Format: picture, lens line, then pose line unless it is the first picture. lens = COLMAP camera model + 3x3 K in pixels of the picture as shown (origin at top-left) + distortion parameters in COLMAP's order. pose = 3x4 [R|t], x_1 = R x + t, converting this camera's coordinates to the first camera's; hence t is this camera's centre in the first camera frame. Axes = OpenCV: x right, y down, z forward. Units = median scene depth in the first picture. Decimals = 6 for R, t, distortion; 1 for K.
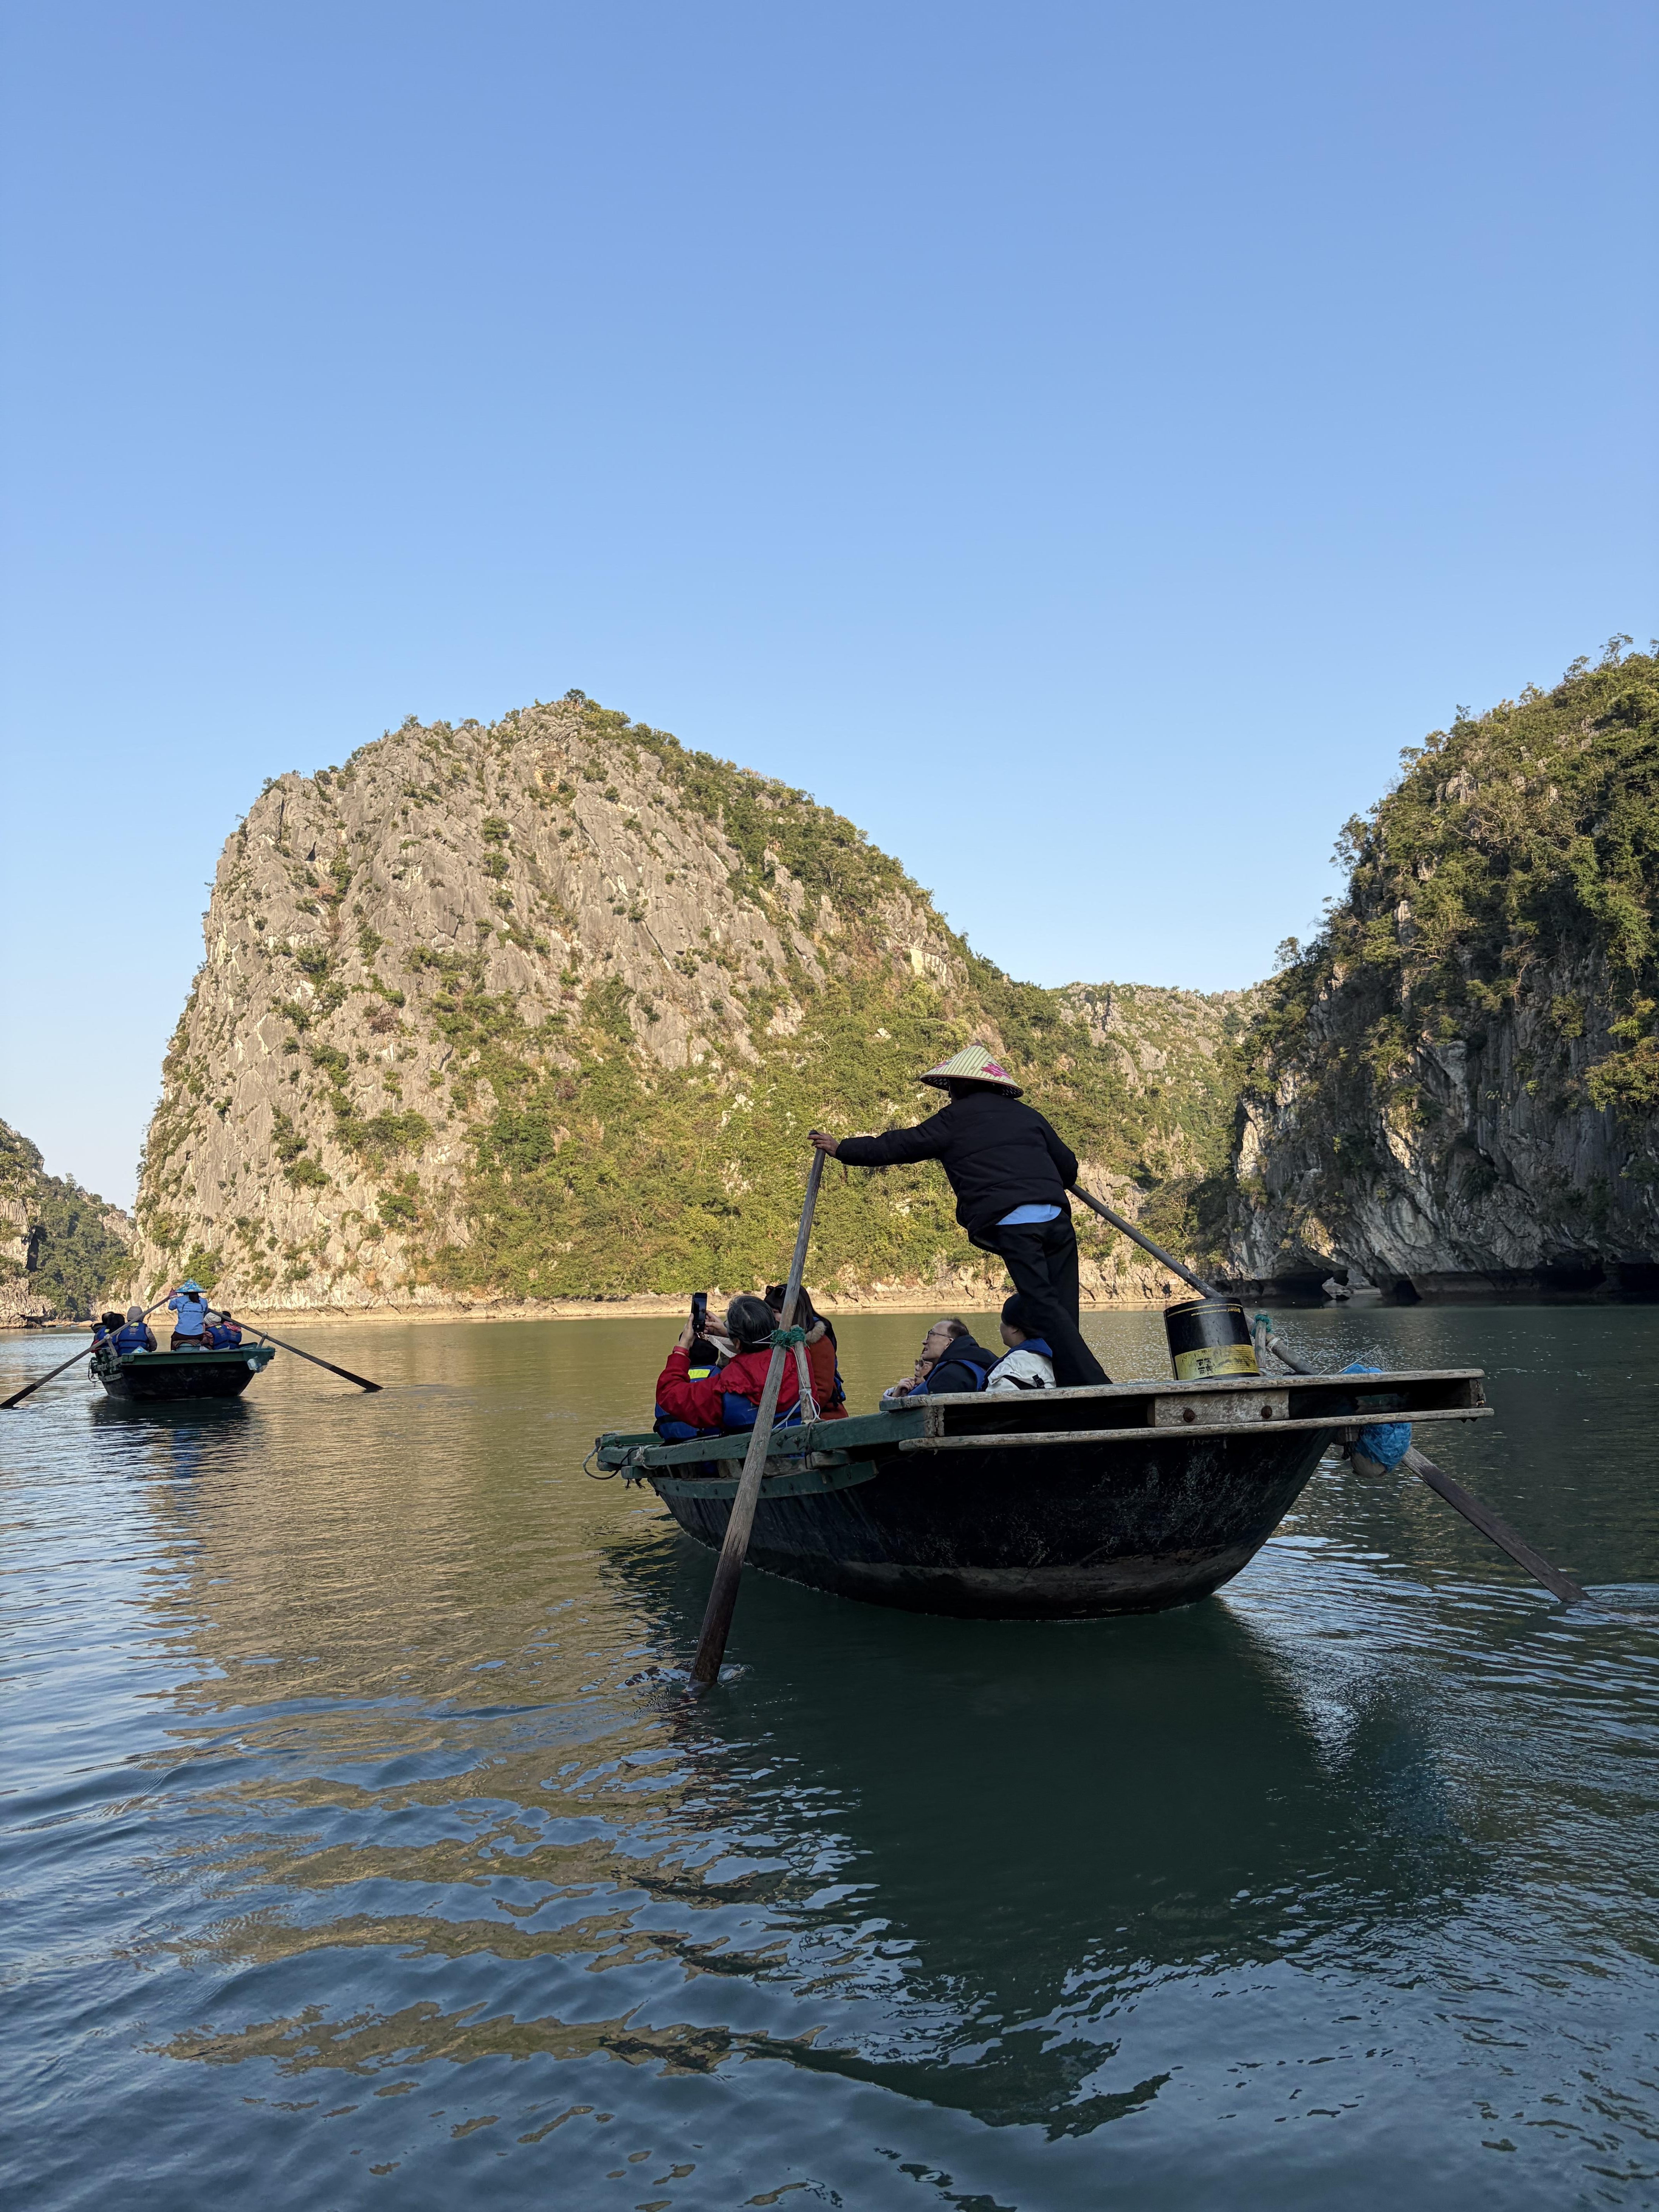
lens RADIAL K [[1689.9, 0, 826.0], [0, 1689.9, 1105.9], [0, 0, 1]] dist [-0.004114, -0.001571]
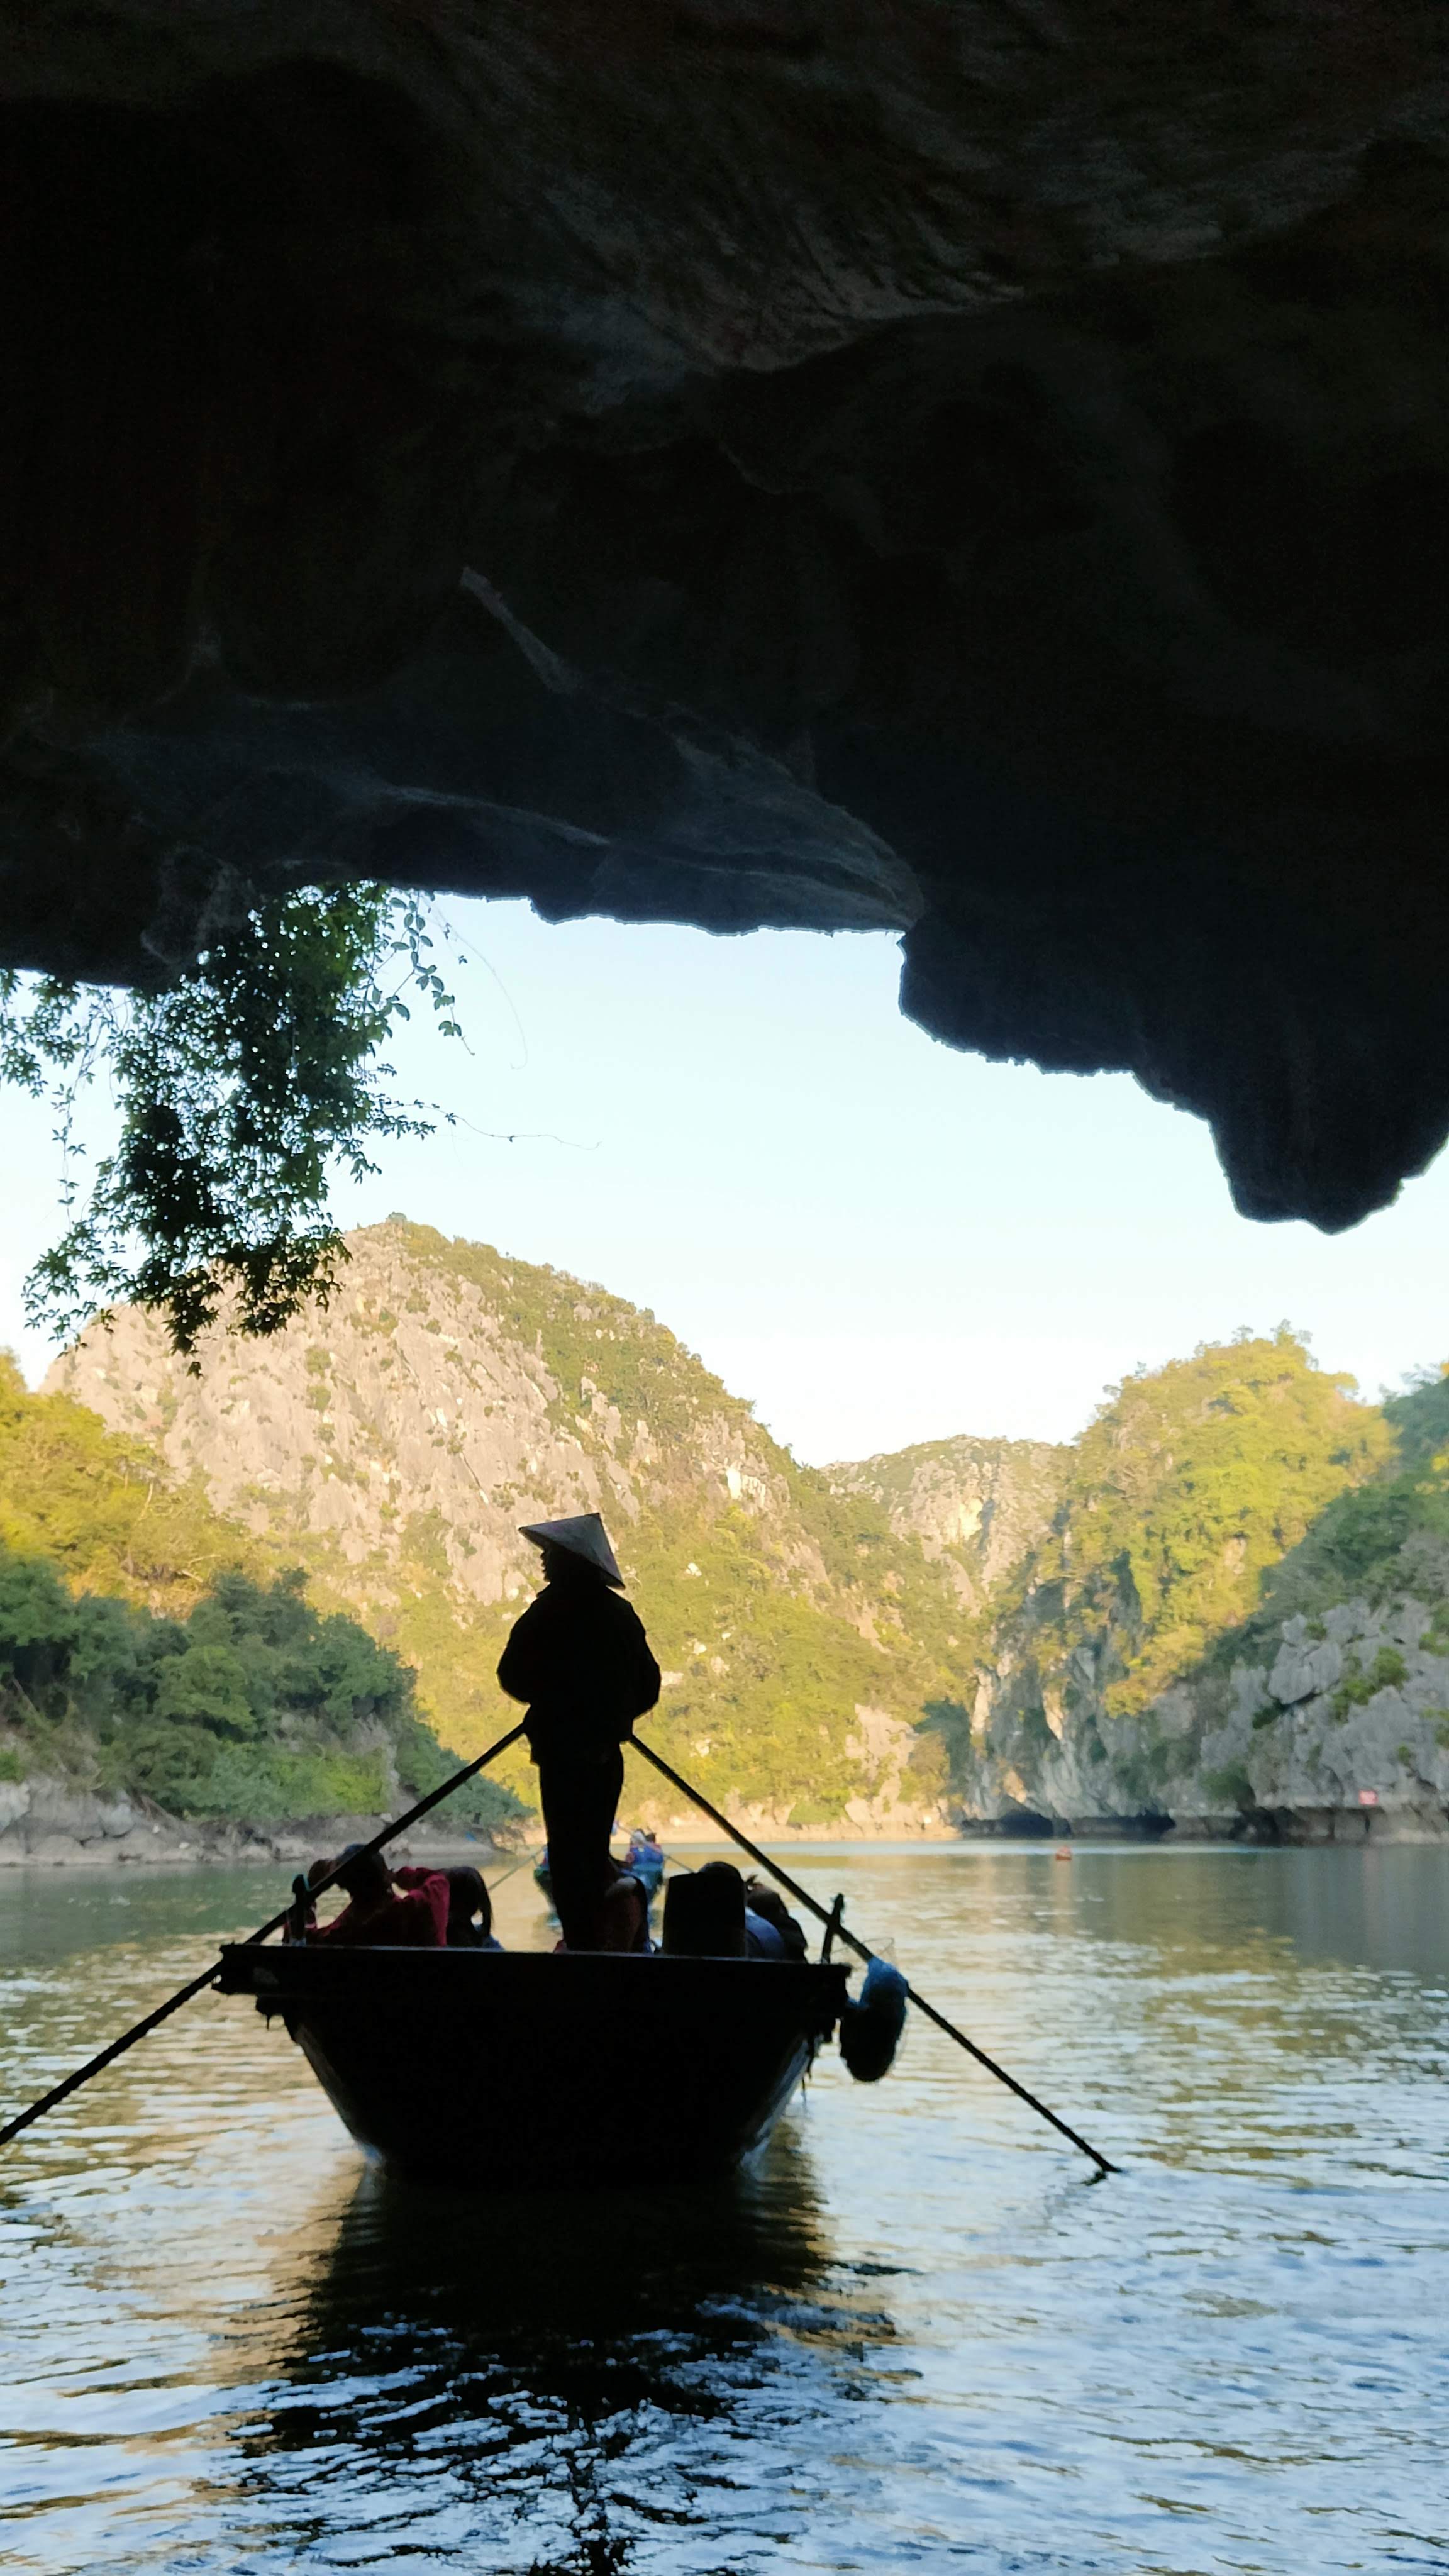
lens RADIAL K [[2607.0, 0, 798.1], [0, 2607.0, 1280.6], [0, 0, 1]] dist [0.014138, 0.000000]
pose [[0.998383, 0.022710, 0.052109, 0.010413], [-0.017698, 0.995347, -0.094714, -0.067957], [-0.054017, 0.093639, 0.994140, -0.590372]]
